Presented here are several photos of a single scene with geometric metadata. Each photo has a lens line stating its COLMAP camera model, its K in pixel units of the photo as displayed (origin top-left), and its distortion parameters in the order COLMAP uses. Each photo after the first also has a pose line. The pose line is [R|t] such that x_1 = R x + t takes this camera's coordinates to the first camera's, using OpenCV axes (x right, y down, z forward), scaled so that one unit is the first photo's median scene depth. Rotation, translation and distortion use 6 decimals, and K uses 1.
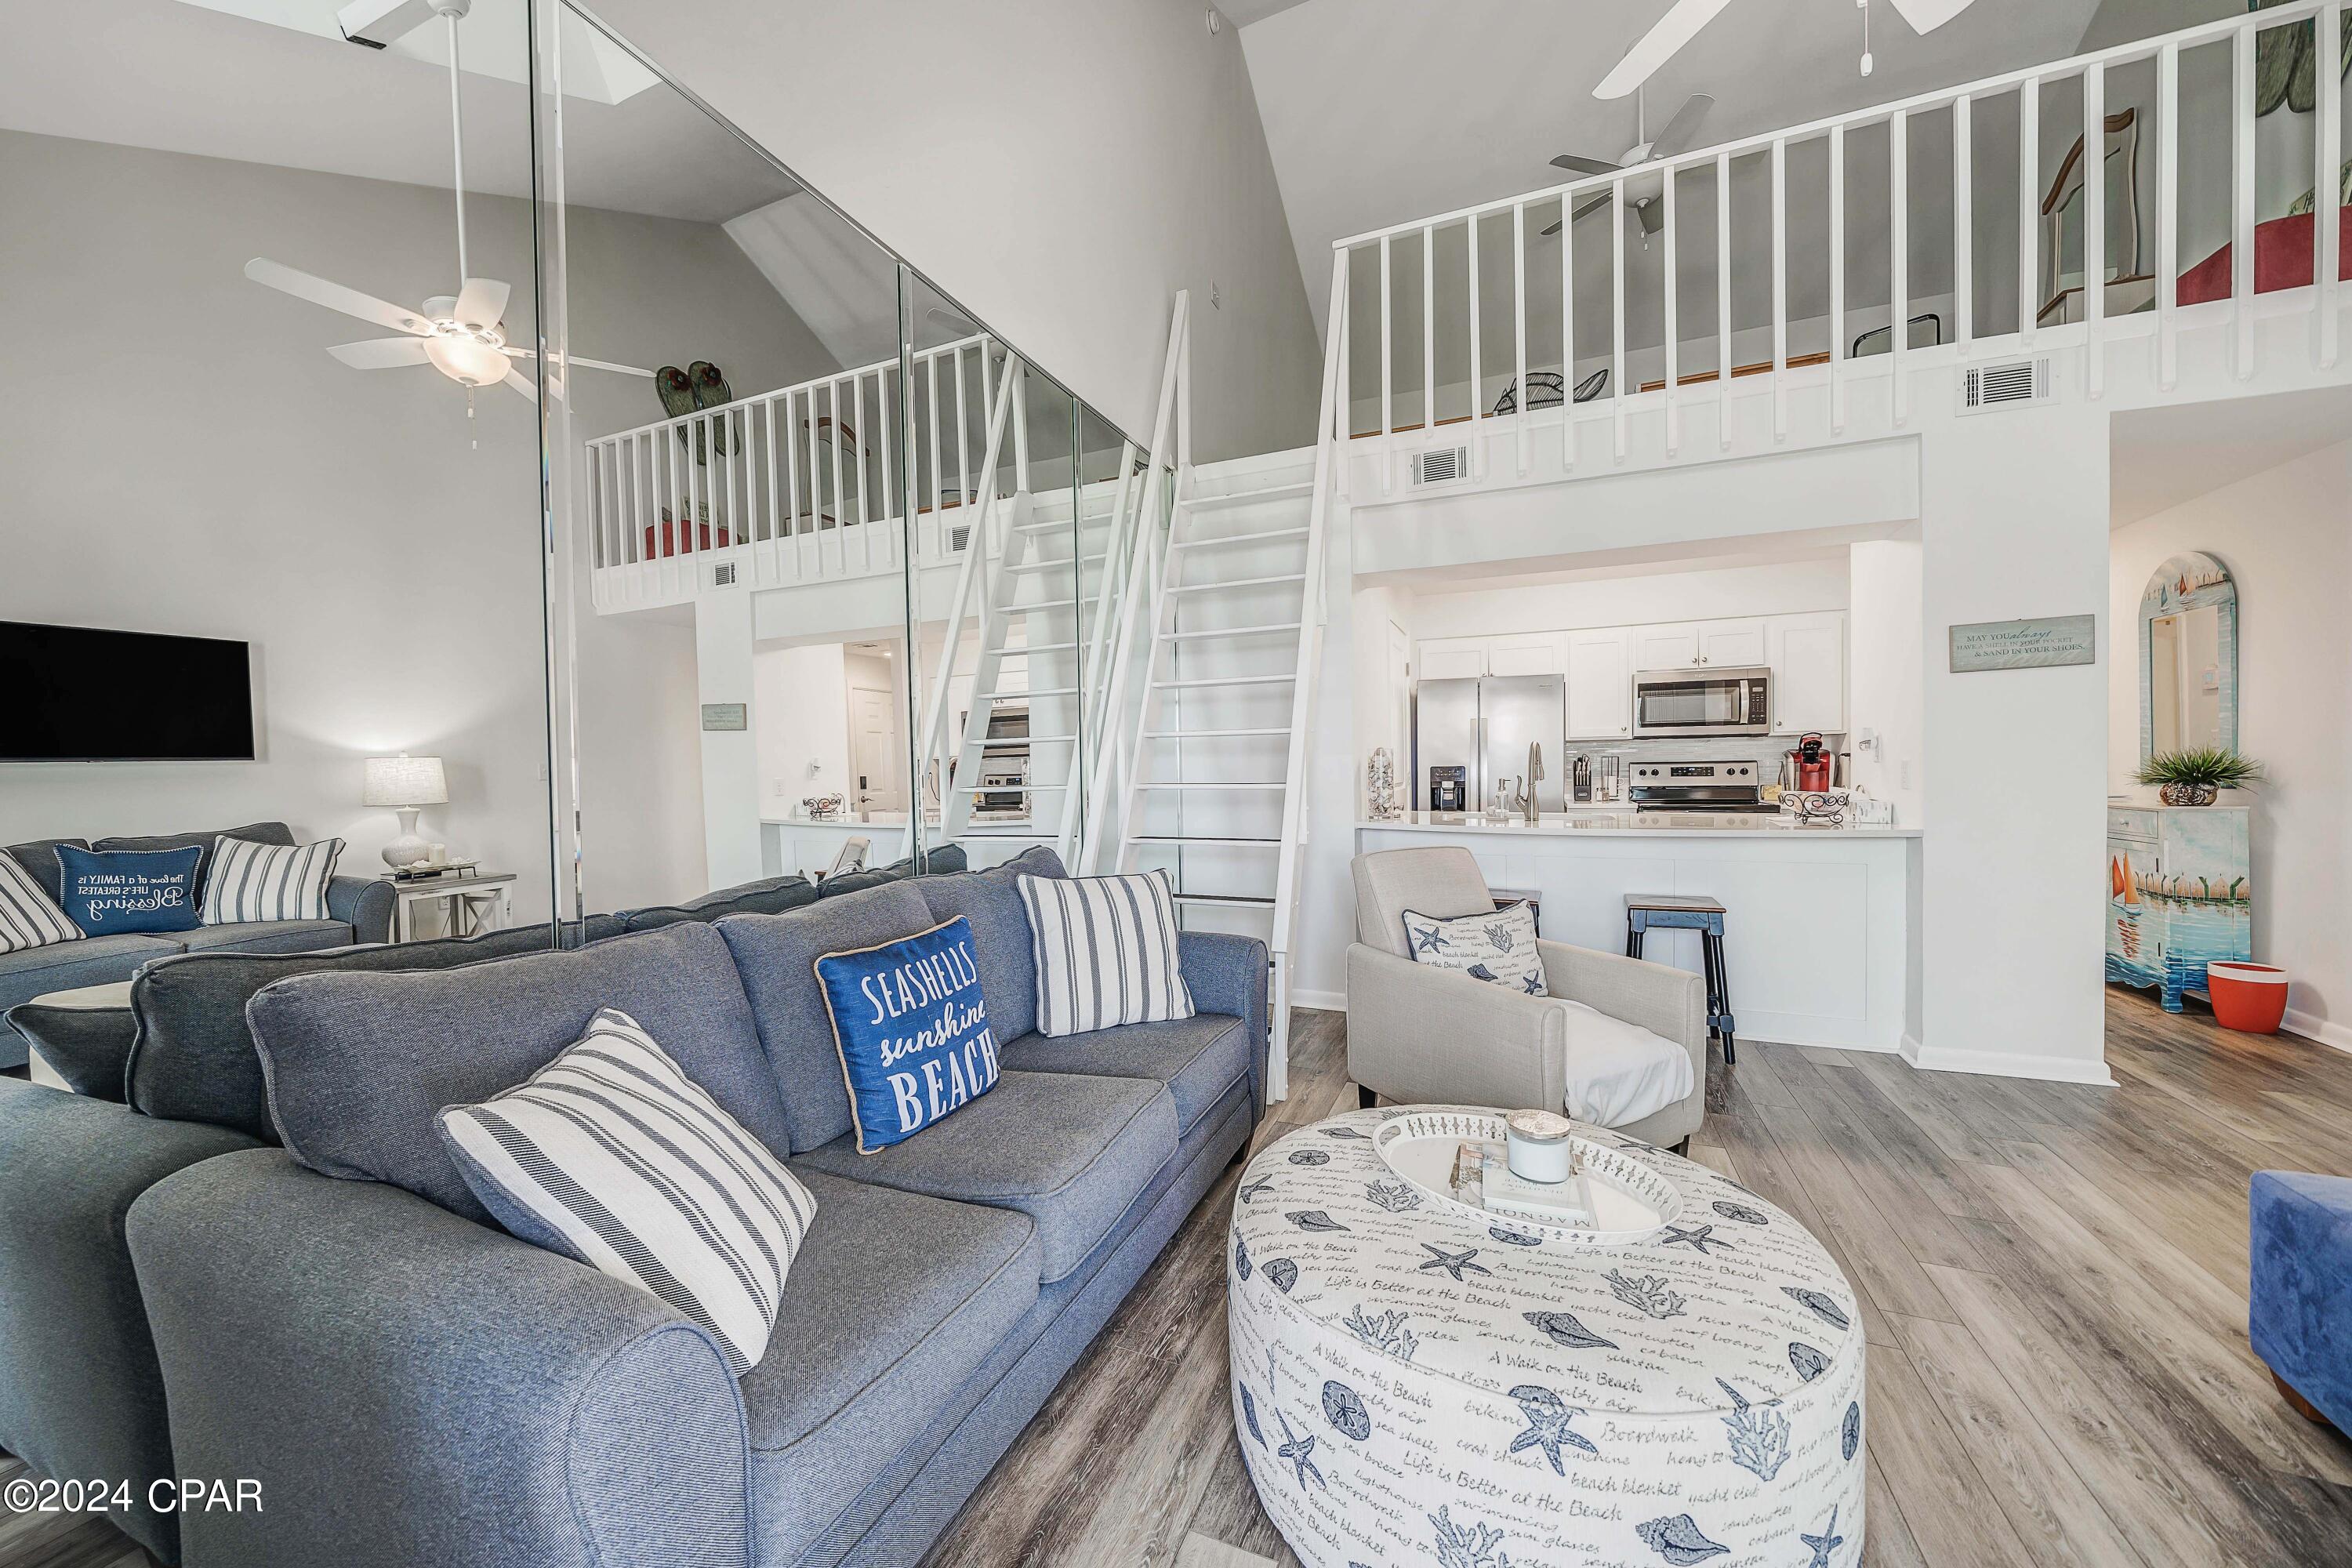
lens RADIAL K [[864.6, 0, 1167.4], [0, 864.6, 782.4], [0, 0, 1]] dist [-0.002095, -0.000097]
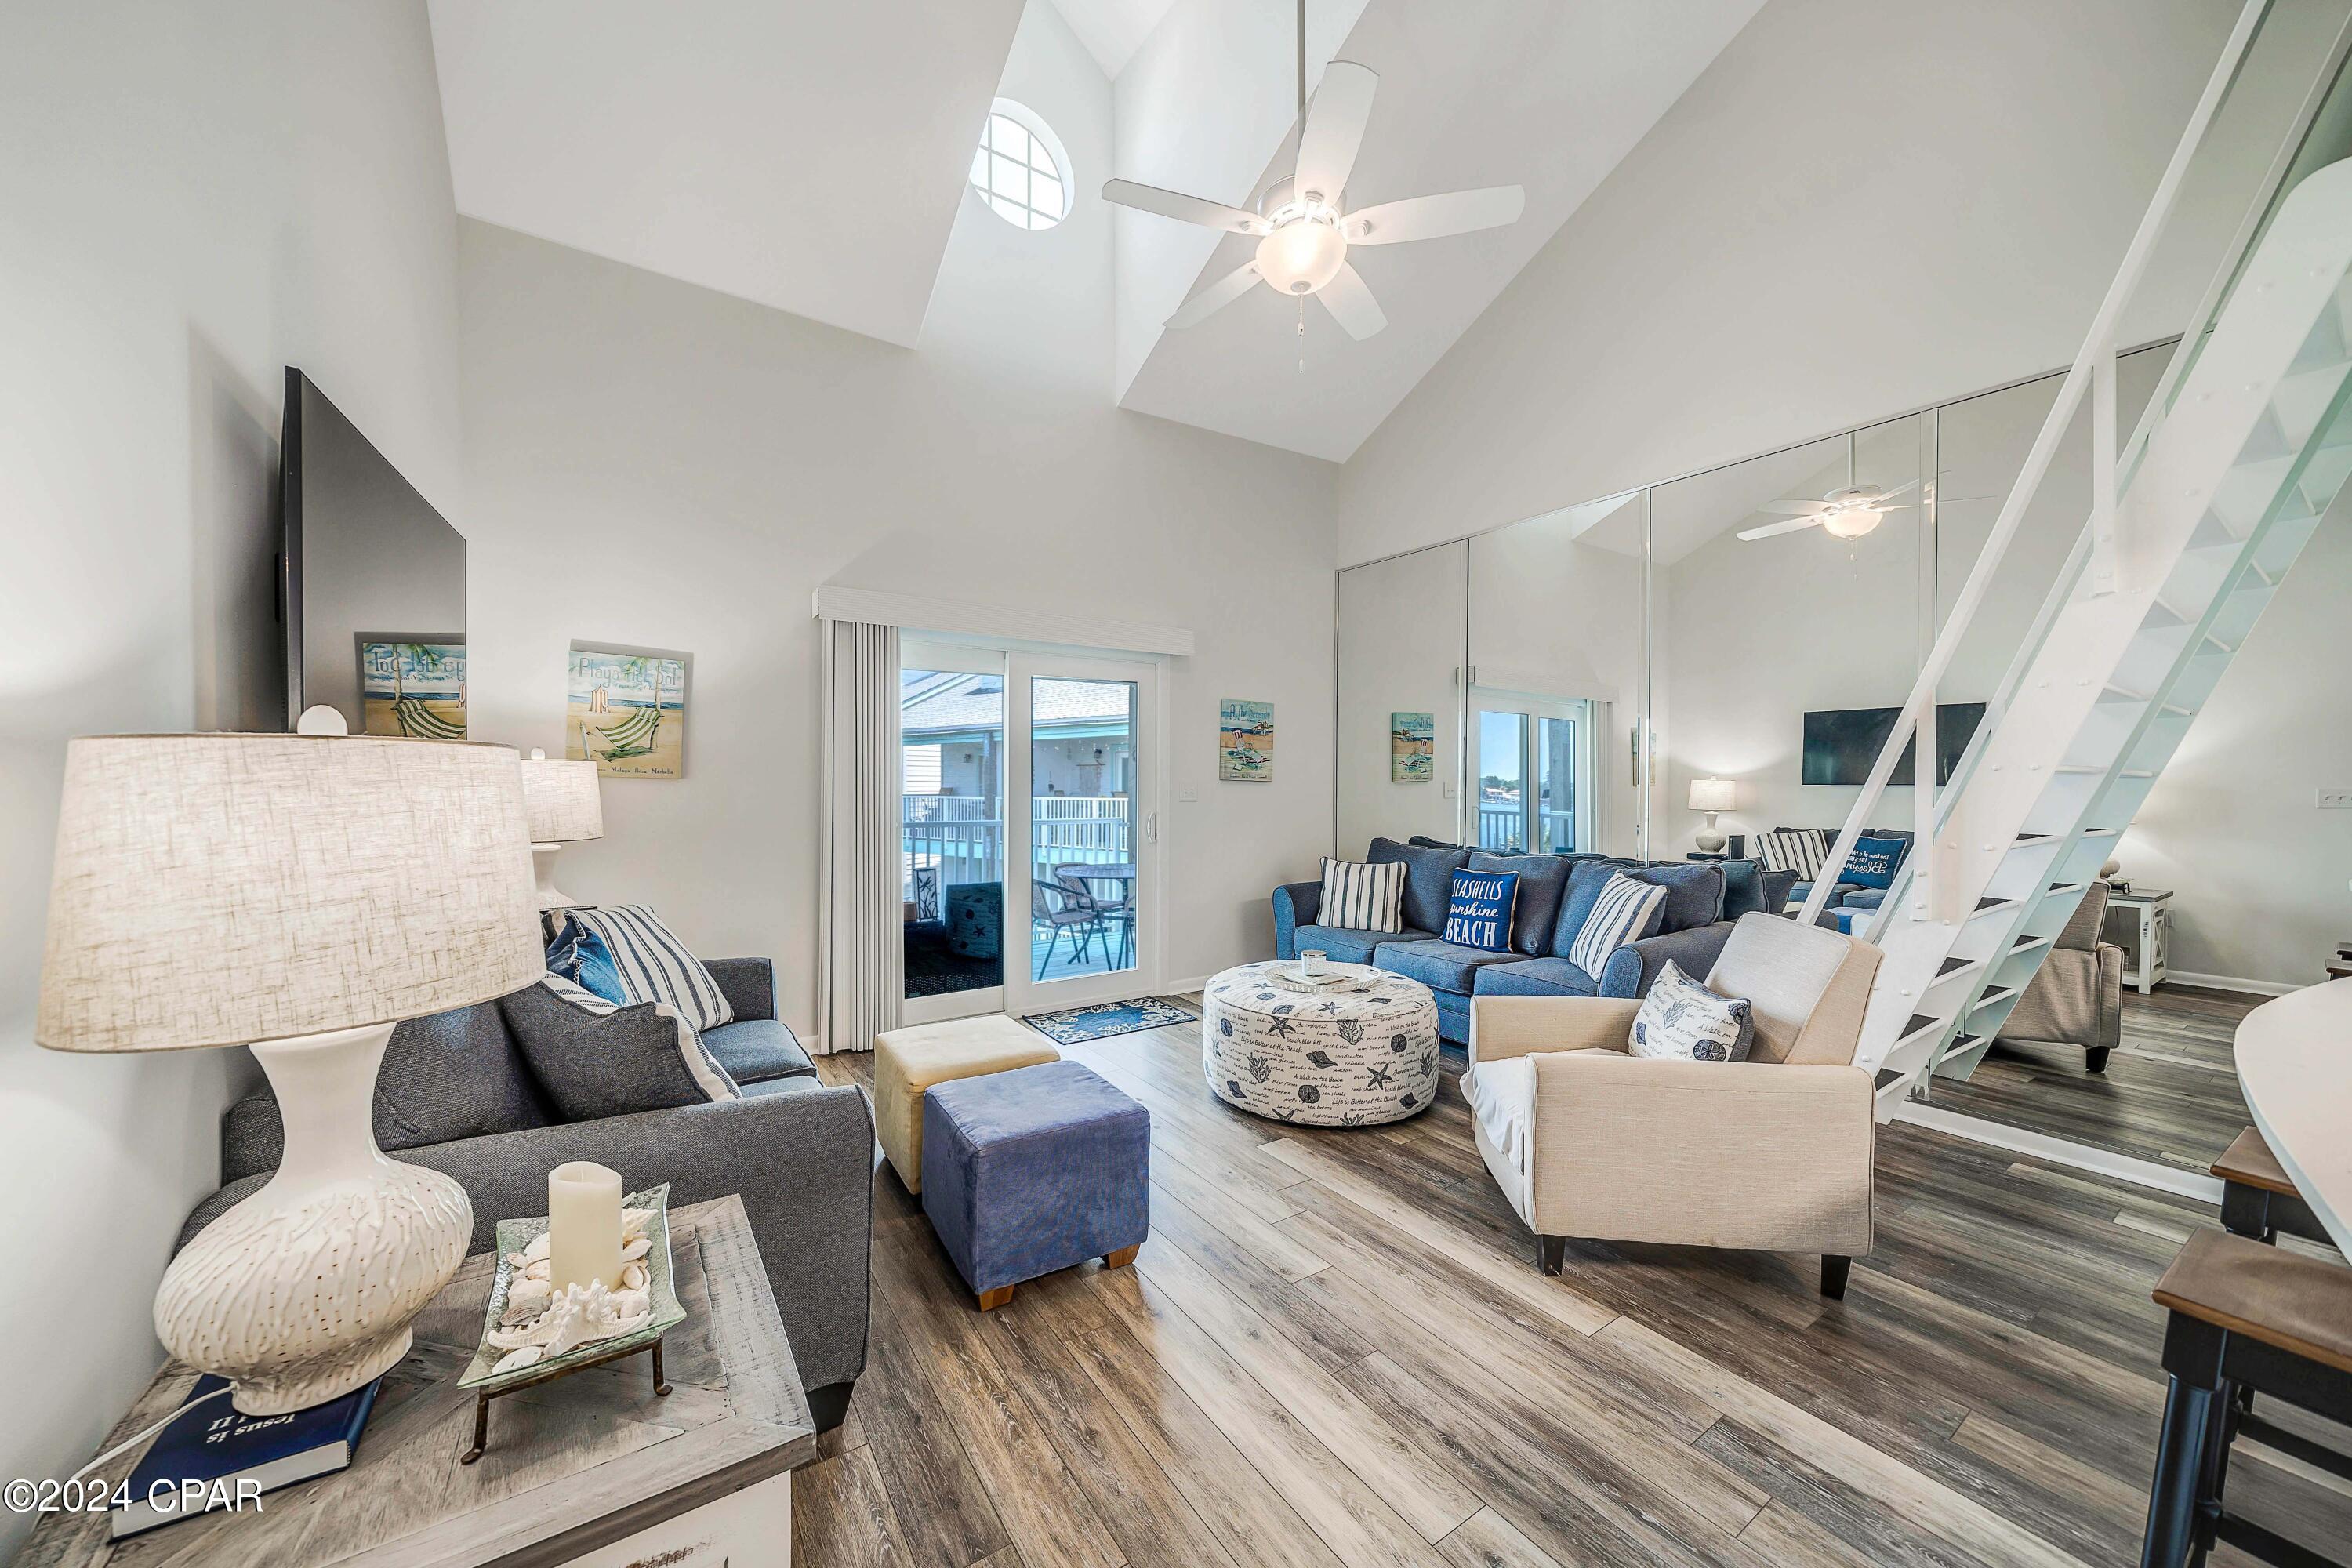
lens RADIAL K [[826.2, 0, 1161.9], [0, 826.2, 781.5], [0, 0, 1]] dist [-0.001481, -0.000009]
pose [[-0.550110, 0.014863, -0.834960, 1.045467], [-0.013736, 0.999545, 0.026843, -0.056444], [0.834979, 0.026236, -0.549656, 0.771677]]
